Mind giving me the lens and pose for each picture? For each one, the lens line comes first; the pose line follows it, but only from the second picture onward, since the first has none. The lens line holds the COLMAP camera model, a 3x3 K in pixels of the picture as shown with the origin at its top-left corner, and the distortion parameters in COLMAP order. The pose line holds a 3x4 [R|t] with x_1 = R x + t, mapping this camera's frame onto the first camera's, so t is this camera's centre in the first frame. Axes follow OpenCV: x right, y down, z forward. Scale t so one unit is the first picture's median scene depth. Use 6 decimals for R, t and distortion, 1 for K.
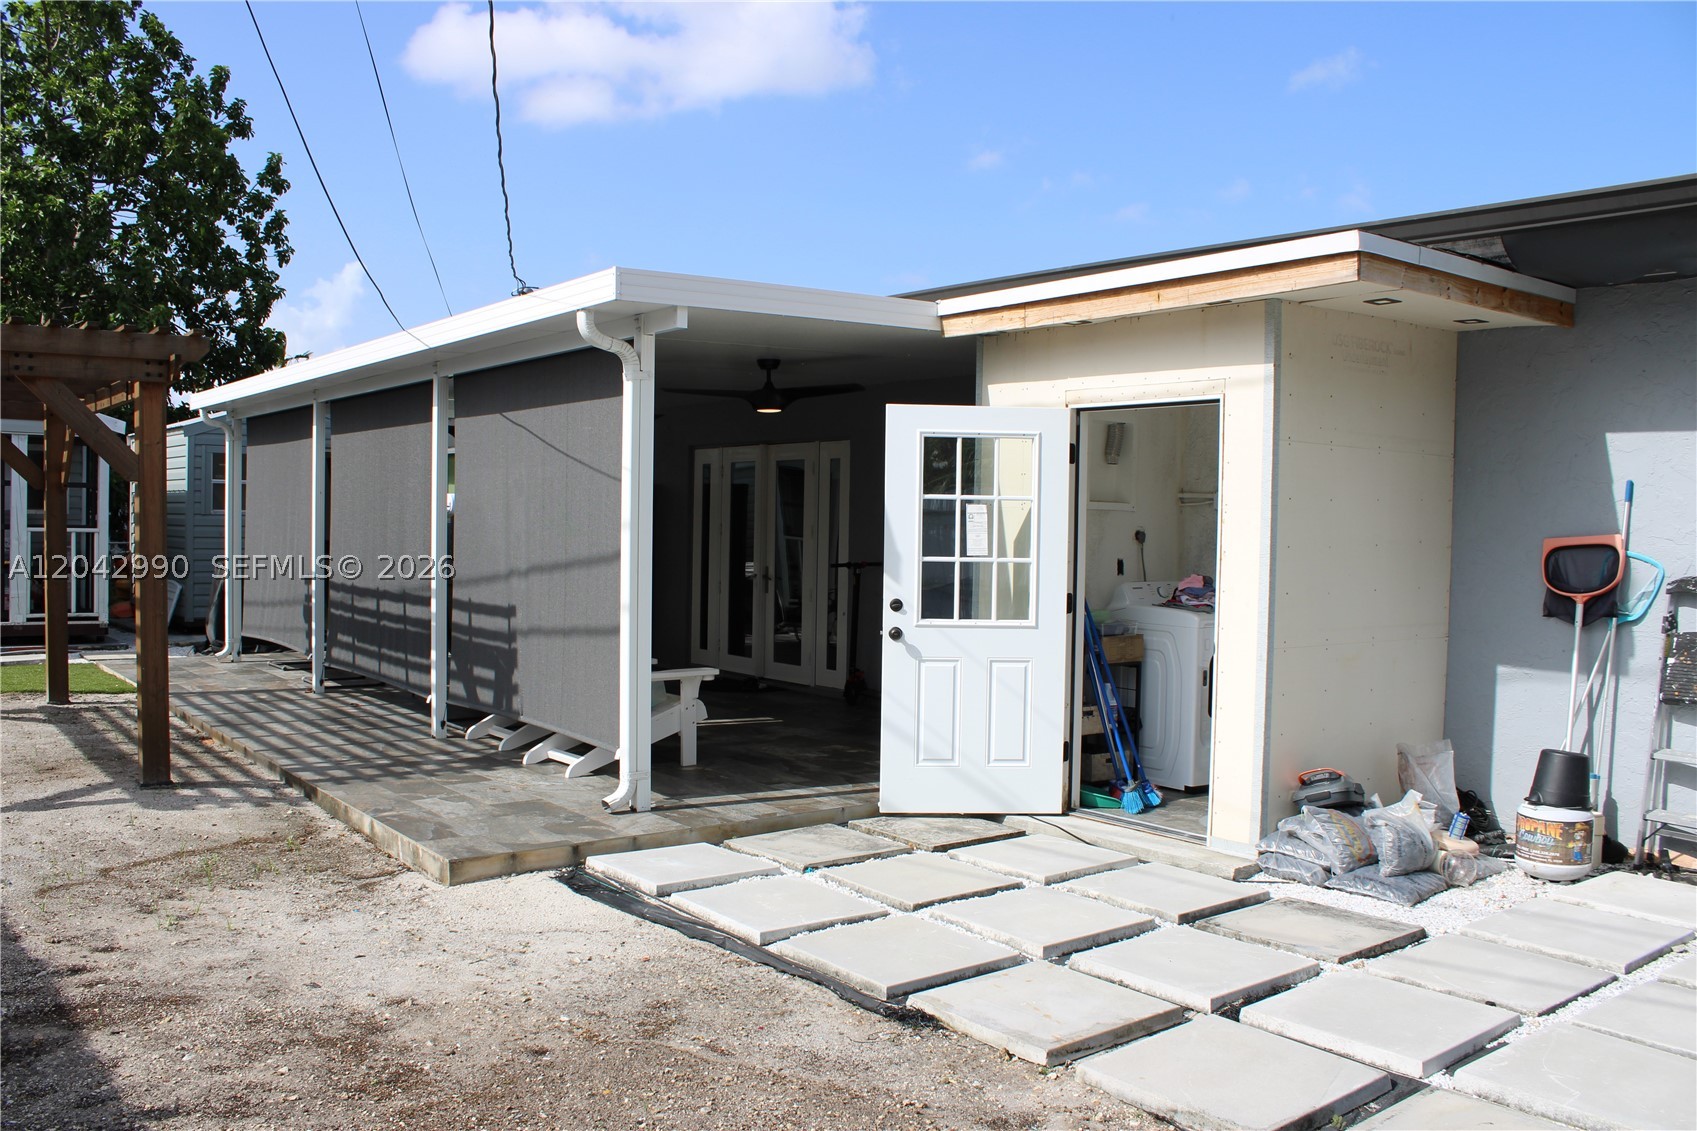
lens RADIAL K [[1416.5, 0, 836.6], [0, 1416.5, 573.3], [0, 0, 1]] dist [-0.167251, 0.151557]
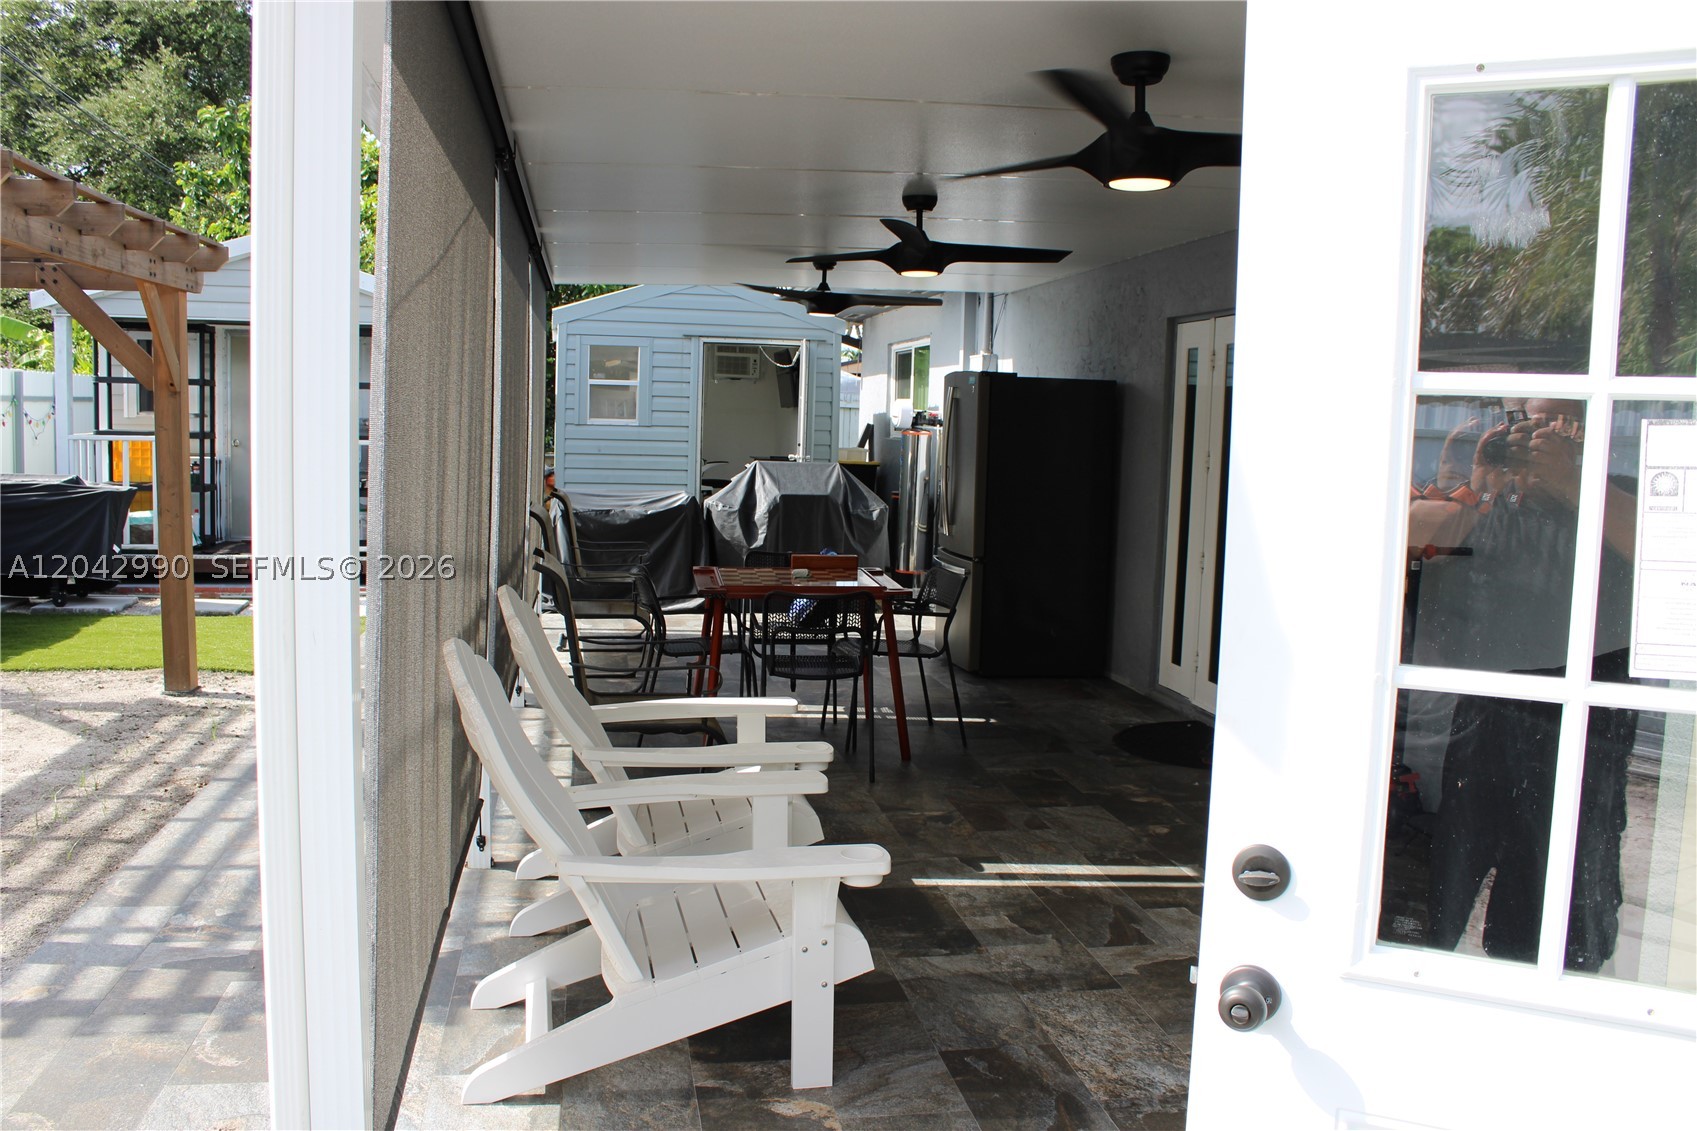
lens RADIAL K [[1416.5, 0, 836.6], [0, 1416.5, 573.3], [0, 0, 1]] dist [-0.167251, 0.151557]
pose [[0.892258, 0.055388, -0.448116, 0.077094], [-0.027692, 0.997292, 0.068130, -0.037321], [0.450676, -0.048380, 0.891376, 0.772529]]
